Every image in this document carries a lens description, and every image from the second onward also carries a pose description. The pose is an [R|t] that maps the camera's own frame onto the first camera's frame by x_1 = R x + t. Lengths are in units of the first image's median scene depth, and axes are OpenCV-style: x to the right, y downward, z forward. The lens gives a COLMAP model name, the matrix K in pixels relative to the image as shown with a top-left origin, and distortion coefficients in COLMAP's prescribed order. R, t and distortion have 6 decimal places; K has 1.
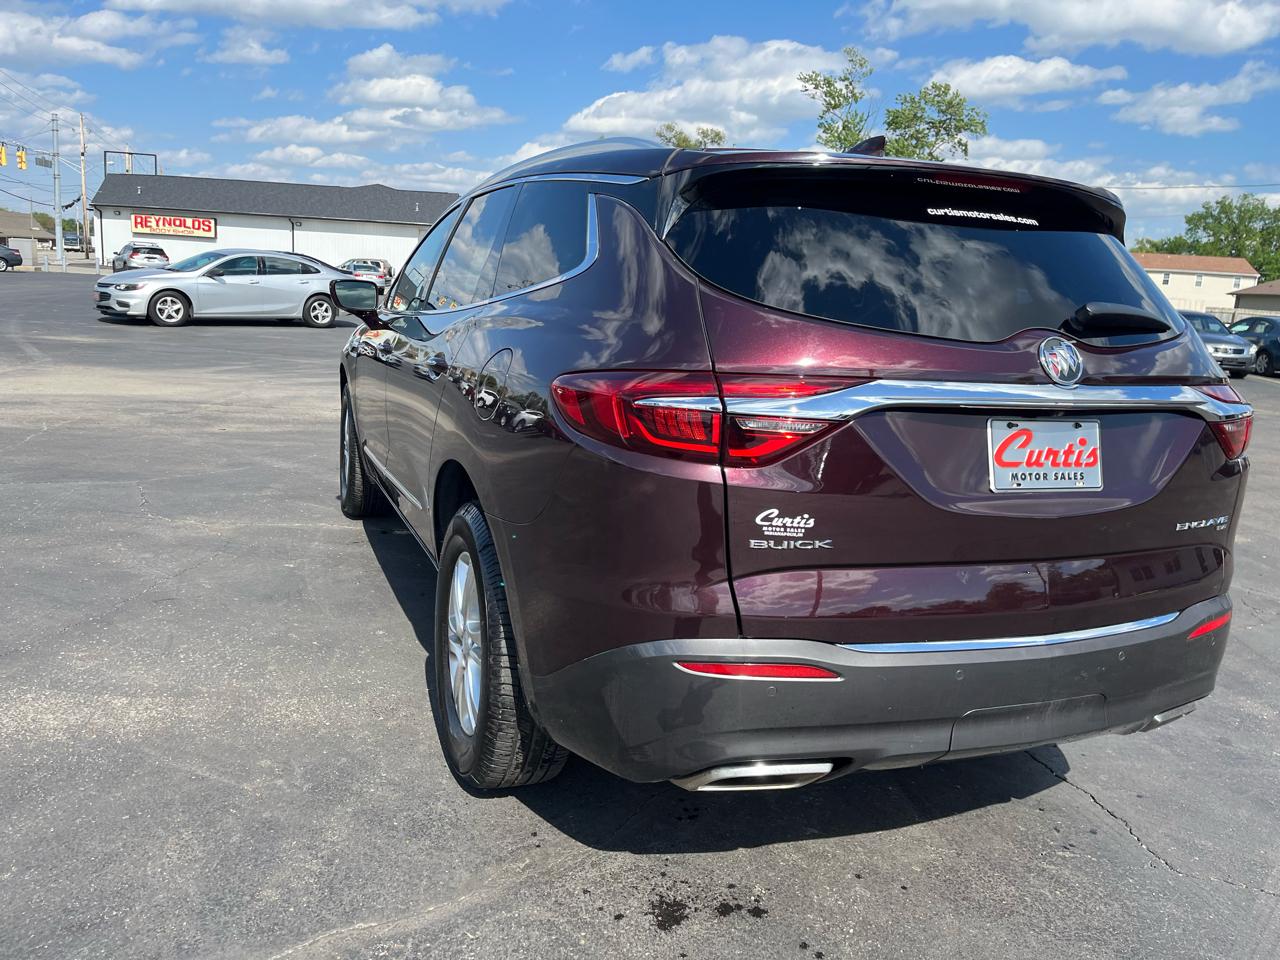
lens RADIAL K [[950.7, 0, 654.7], [0, 950.7, 478.3], [0, 0, 1]] dist [0.094009, -0.133212]
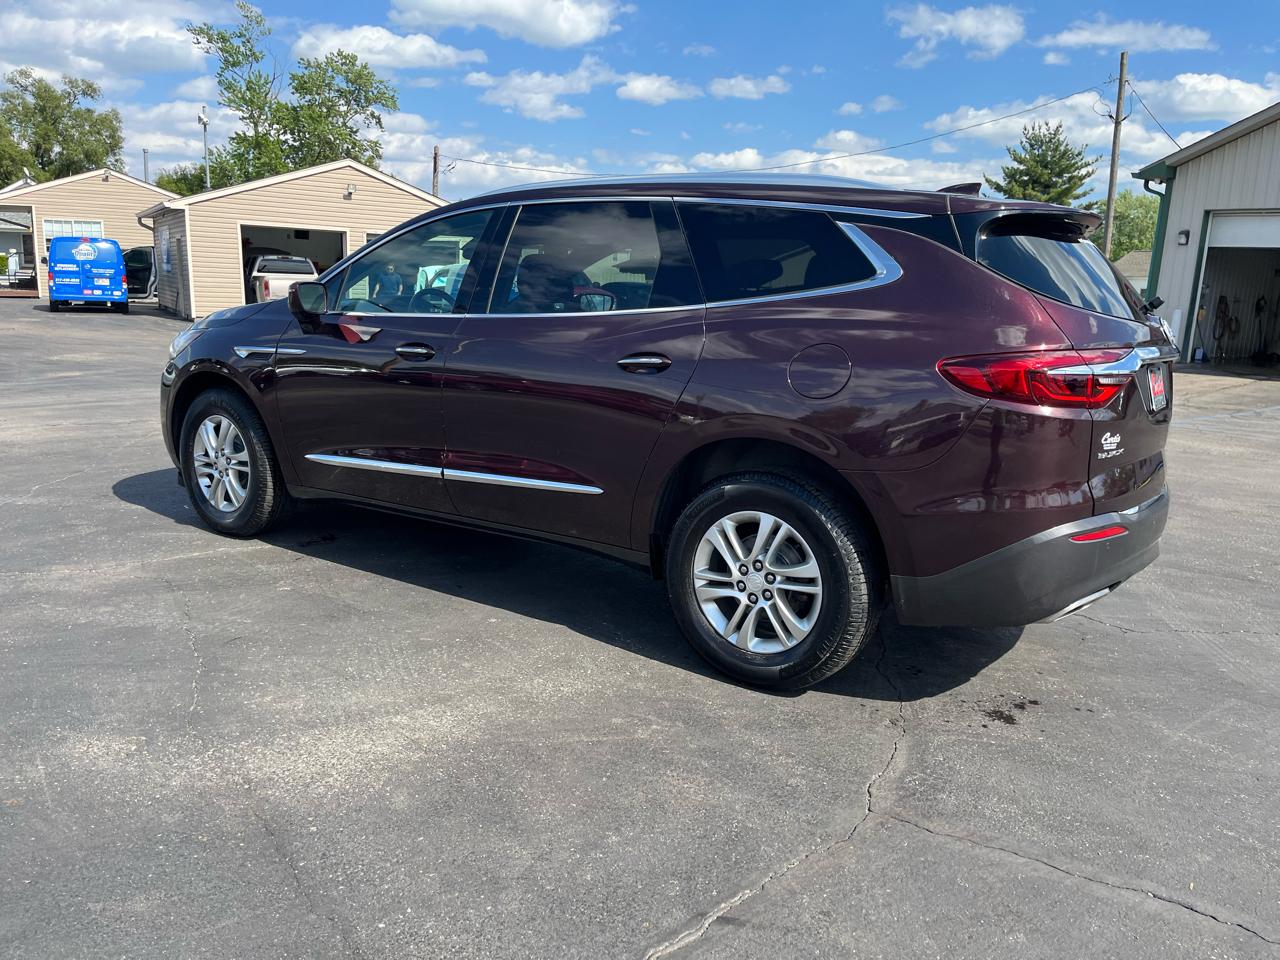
lens RADIAL K [[952.1, 0, 648.9], [0, 952.1, 489.9], [0, 0, 1]] dist [0.078106, -0.100078]
pose [[0.839610, -0.136059, 0.525873, -0.968951], [0.115607, 0.990701, 0.071745, -0.054539], [-0.530744, 0.000556, 0.847532, 0.021310]]
